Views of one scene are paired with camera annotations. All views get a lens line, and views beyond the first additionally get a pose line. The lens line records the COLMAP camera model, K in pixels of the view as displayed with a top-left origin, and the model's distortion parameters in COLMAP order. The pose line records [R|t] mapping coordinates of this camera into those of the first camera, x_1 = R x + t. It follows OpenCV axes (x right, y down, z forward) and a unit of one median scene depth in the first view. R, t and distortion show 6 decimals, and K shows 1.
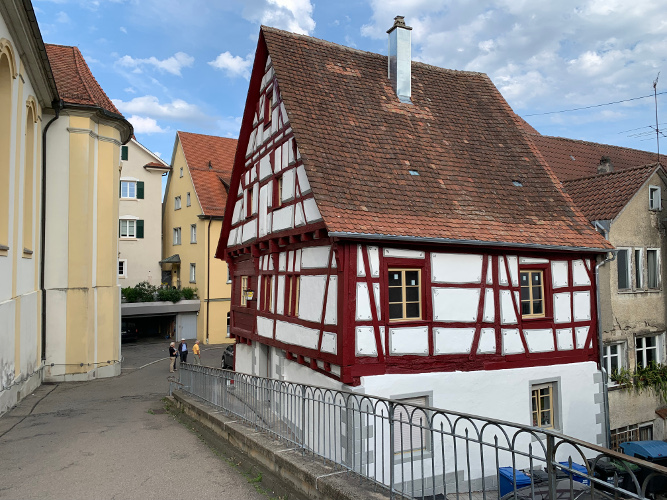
lens RADIAL K [[496.1, 0, 333.4], [0, 496.1, 249.0], [0, 0, 1]] dist [0.004902, 0.003758]
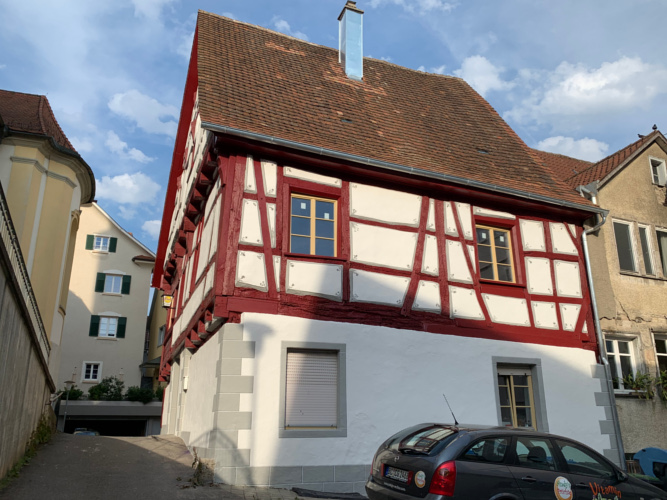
lens RADIAL K [[553.4, 0, 332.5], [0, 553.4, 251.4], [0, 0, 1]] dist [0.029579, -0.032163]
pose [[0.998315, -0.013003, -0.056544, 0.190261], [-0.000983, 0.970633, -0.240564, 0.290618], [0.058012, 0.240215, 0.968985, 0.134151]]
